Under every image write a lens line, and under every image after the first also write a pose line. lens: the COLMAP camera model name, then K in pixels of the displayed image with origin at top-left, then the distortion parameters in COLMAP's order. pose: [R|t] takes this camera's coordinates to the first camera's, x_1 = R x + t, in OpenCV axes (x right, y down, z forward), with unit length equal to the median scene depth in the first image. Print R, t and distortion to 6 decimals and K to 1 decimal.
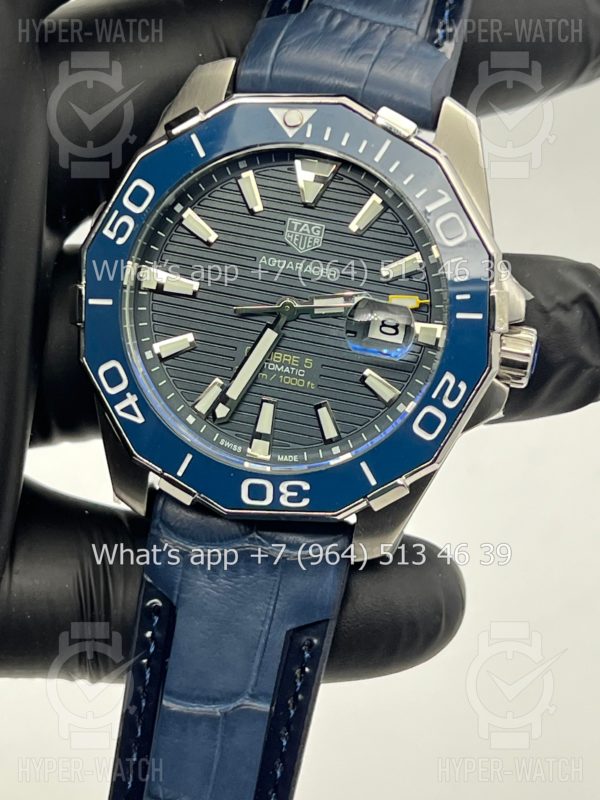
lens RADIAL K [[1999.4, 0, 300.0], [0, 1999.4, 400.0], [0, 0, 1]] dist [0.315660, -0.274502]
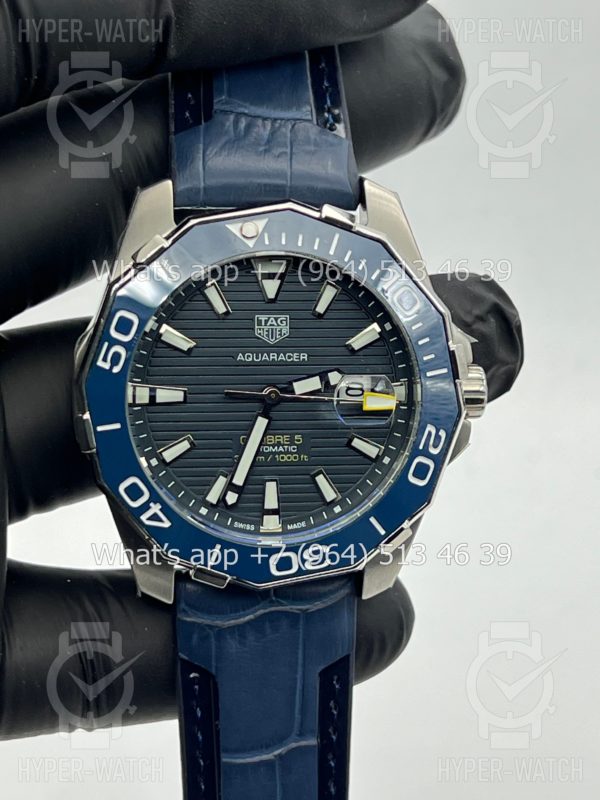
lens RADIAL K [[1999.4, 0, 300.0], [0, 1999.4, 400.0], [0, 0, 1]] dist [0.315660, -0.274502]
pose [[0.948113, -0.215761, 0.233514, -0.251623], [0.196362, 0.975038, 0.103643, -0.155628], [-0.250047, -0.052413, 0.966814, -0.078016]]
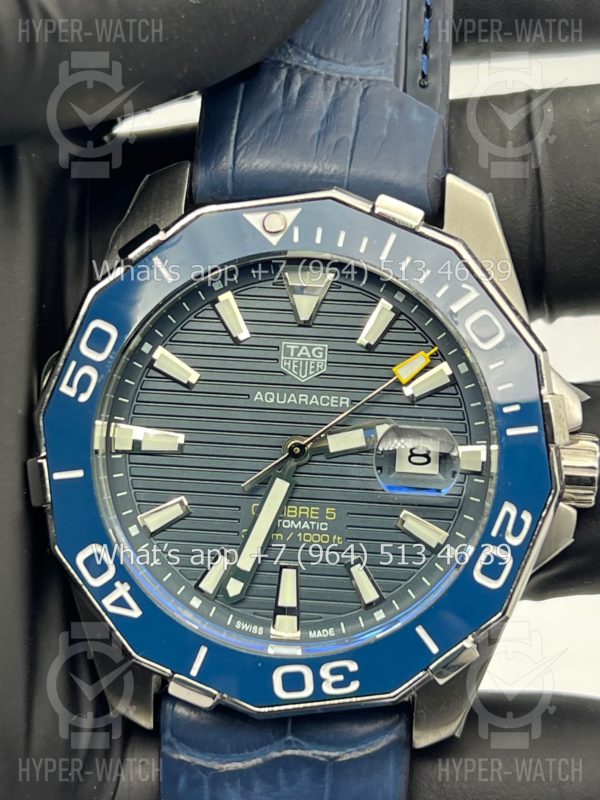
lens RADIAL K [[1999.4, 0, 300.0], [0, 1999.4, 400.0], [0, 0, 1]] dist [0.315660, -0.274502]
pose [[0.988009, -0.134634, 0.075584, -0.064064], [0.138744, 0.988960, -0.052032, -0.023573], [-0.067744, 0.061895, 0.995781, 0.183422]]
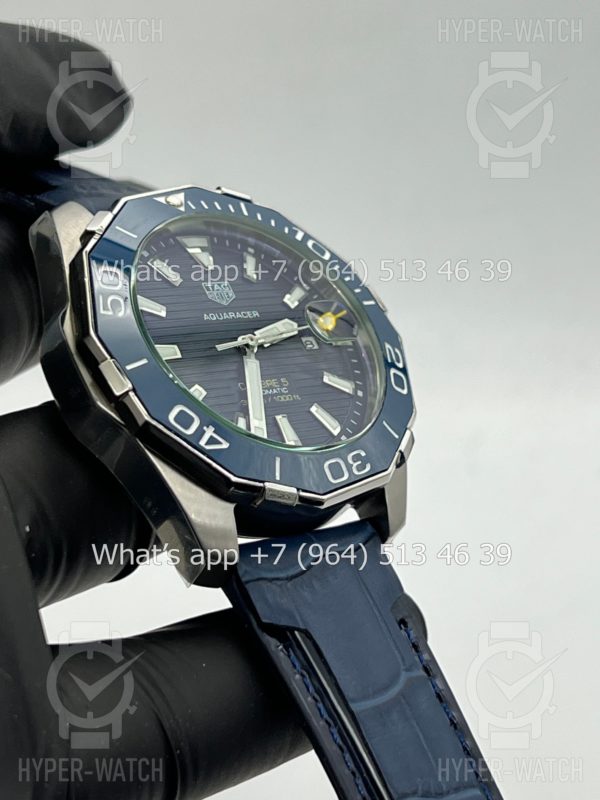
lens RADIAL K [[1999.4, 0, 300.0], [0, 1999.4, 400.0], [0, 0, 1]] dist [0.315660, -0.274502]
pose [[0.597078, -0.180573, 0.781596, -0.864944], [0.554236, 0.797247, -0.239204, 0.261420], [-0.579931, 0.576012, 0.576099, 0.360758]]
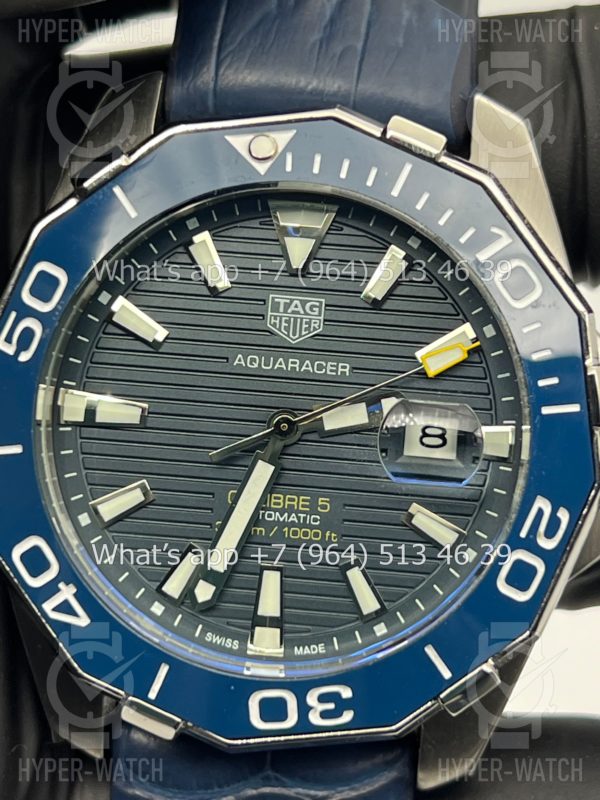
lens RADIAL K [[1999.4, 0, 300.0], [0, 1999.4, 400.0], [0, 0, 1]] dist [0.315660, -0.274502]
pose [[0.991038, -0.113572, 0.070326, -0.047286], [0.116197, 0.992630, -0.034415, -0.031180], [-0.065899, 0.042278, 0.996930, 0.329274]]
